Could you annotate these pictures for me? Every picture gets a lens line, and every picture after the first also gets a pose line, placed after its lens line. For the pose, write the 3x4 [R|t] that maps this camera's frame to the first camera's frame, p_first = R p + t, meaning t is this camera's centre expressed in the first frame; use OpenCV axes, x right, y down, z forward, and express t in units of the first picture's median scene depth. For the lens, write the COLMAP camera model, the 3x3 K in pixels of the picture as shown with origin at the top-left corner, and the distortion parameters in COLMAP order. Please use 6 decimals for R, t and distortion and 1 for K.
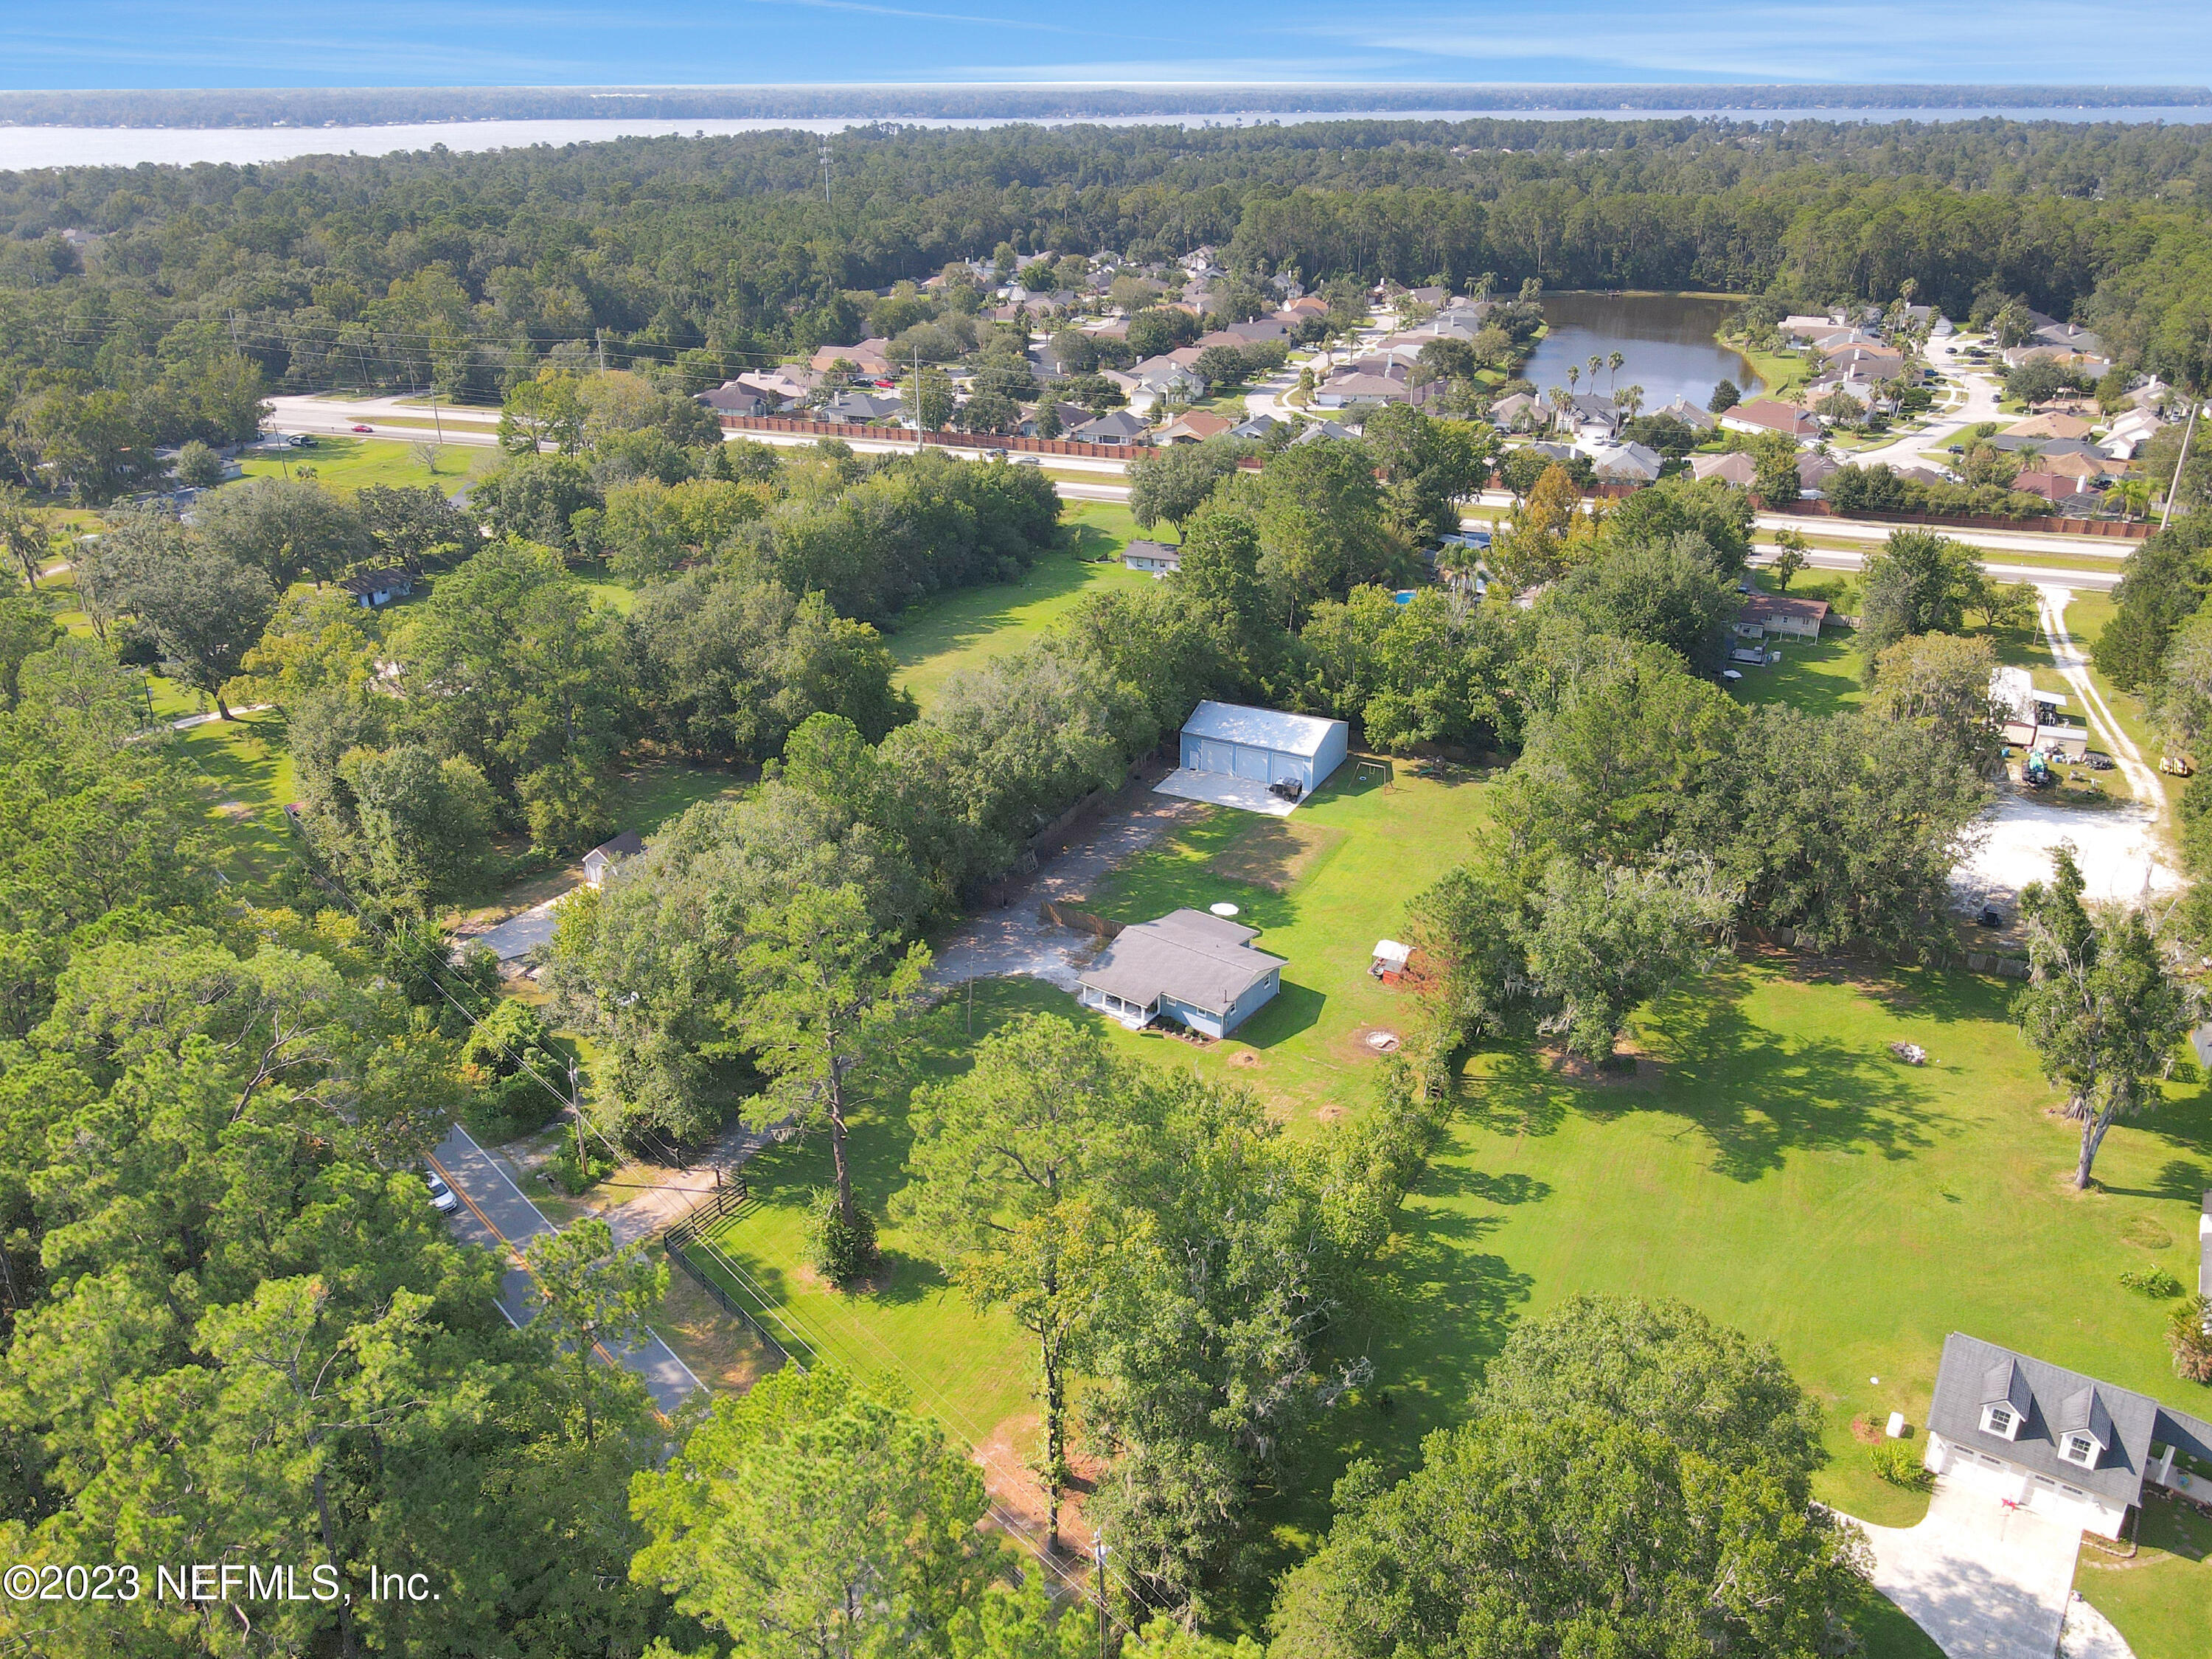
lens RADIAL K [[1613.8, 0, 1114.2], [0, 1613.8, 838.3], [0, 0, 1]] dist [-0.001053, -0.010594]
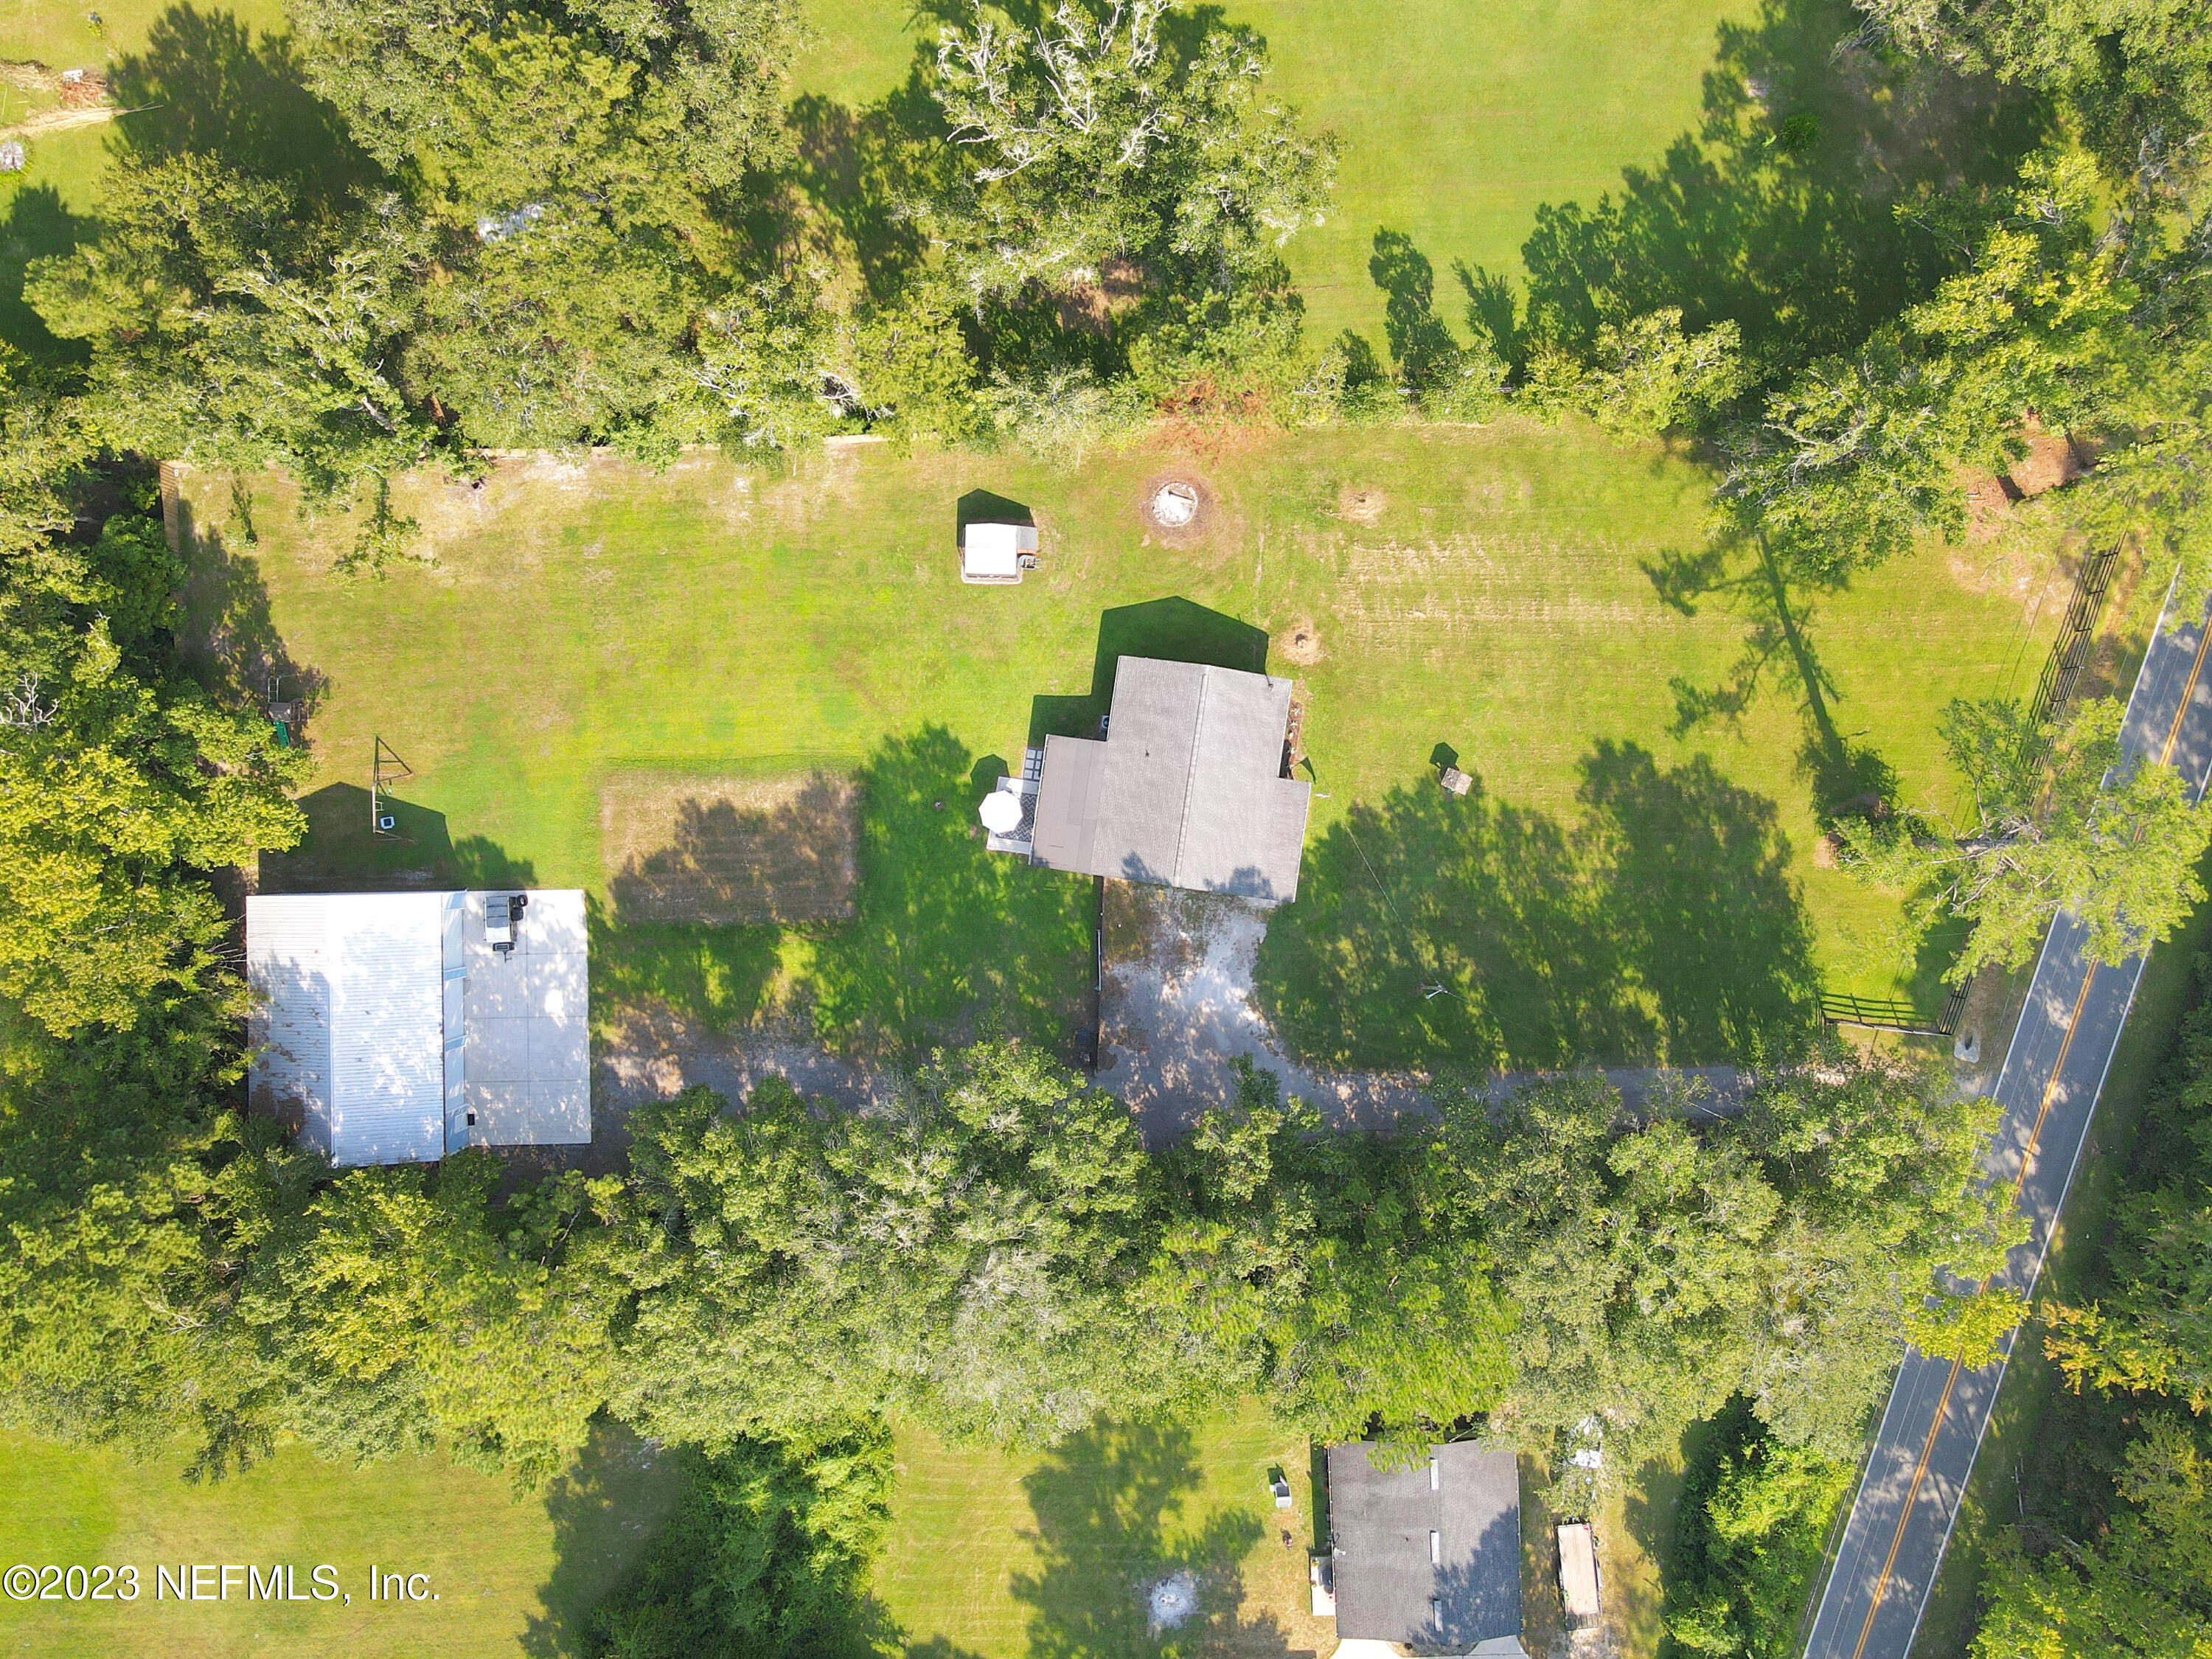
lens RADIAL K [[1613.8, 0, 1108.1], [0, 1613.8, 828.7], [0, 0, 1]] dist [-0.001053, -0.010594]
pose [[-0.474739, -0.880085, 0.008557, 0.028718], [0.372092, -0.191886, 0.908145, -0.449990], [-0.797603, 0.434315, 0.418568, 0.565539]]
